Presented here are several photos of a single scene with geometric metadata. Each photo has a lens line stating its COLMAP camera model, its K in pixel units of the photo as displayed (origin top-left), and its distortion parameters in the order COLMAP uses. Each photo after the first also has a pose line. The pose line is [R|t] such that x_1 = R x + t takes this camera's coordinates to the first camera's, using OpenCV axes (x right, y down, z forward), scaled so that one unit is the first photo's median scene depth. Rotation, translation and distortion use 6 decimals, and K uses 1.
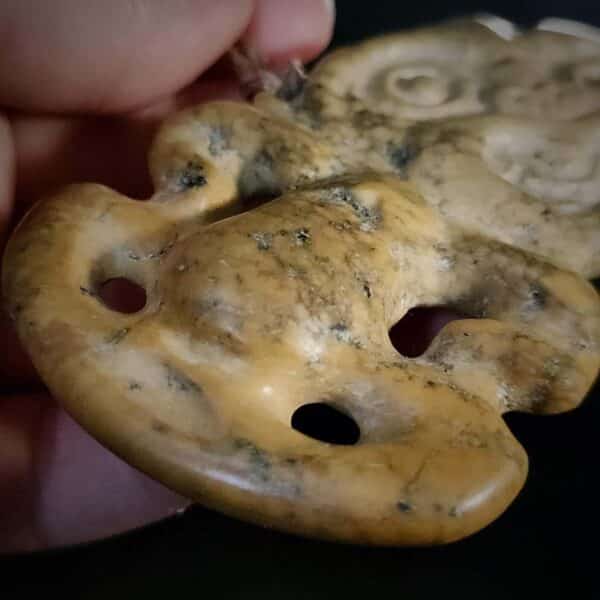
lens RADIAL K [[1115.2, 0, 297.6], [0, 1115.2, 301.9], [0, 0, 1]] dist [0.099528, 0.000000]
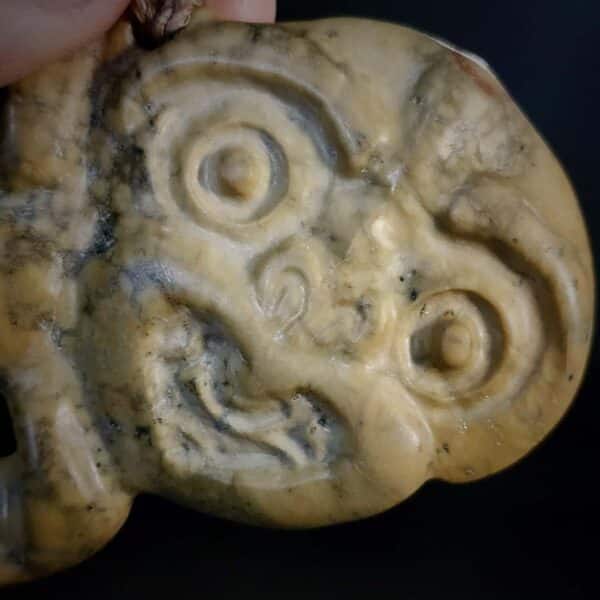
lens RADIAL K [[1115.2, 0, 301.9], [0, 1115.2, 295.4], [0, 0, 1]] dist [0.099528, 0.000000]
pose [[0.649108, 0.743070, -0.162805, 0.402615], [-0.406034, 0.519426, 0.751886, -0.905960], [0.643270, -0.421951, 0.638875, 0.654798]]
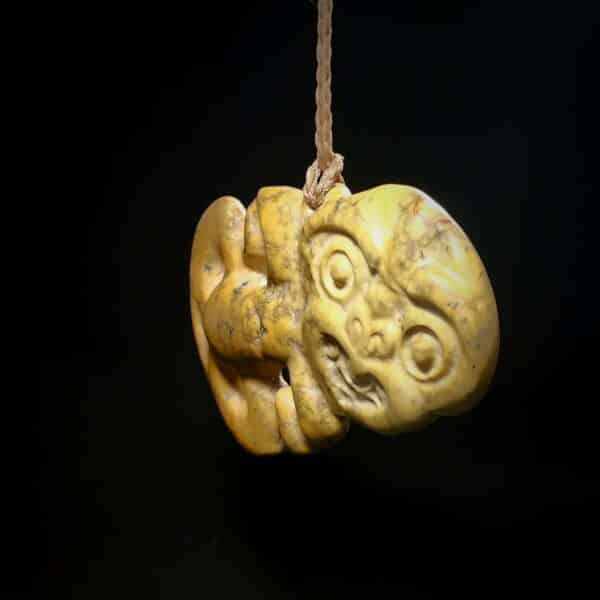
lens RADIAL K [[1115.2, 0, 298.2], [0, 1115.2, 301.6], [0, 0, 1]] dist [0.099528, 0.000000]
pose [[0.455191, 0.726461, -0.514835, 1.166659], [0.327550, 0.401043, 0.855497, -1.940419], [0.827957, -0.558049, -0.055401, 1.278145]]
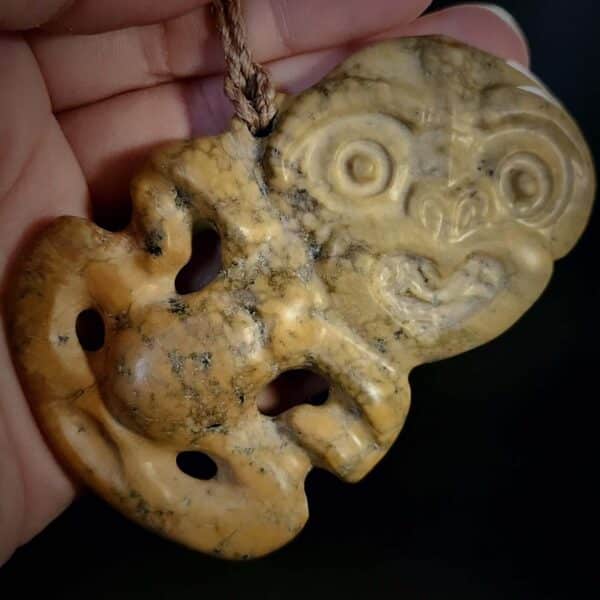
lens RADIAL K [[1115.2, 0, 304.3], [0, 1115.2, 297.8], [0, 0, 1]] dist [0.099528, 0.000000]
pose [[0.967093, 0.254086, 0.013109, 0.089654], [-0.185174, 0.667600, 0.721125, -1.201378], [0.174476, -0.699822, 0.692681, 0.070102]]
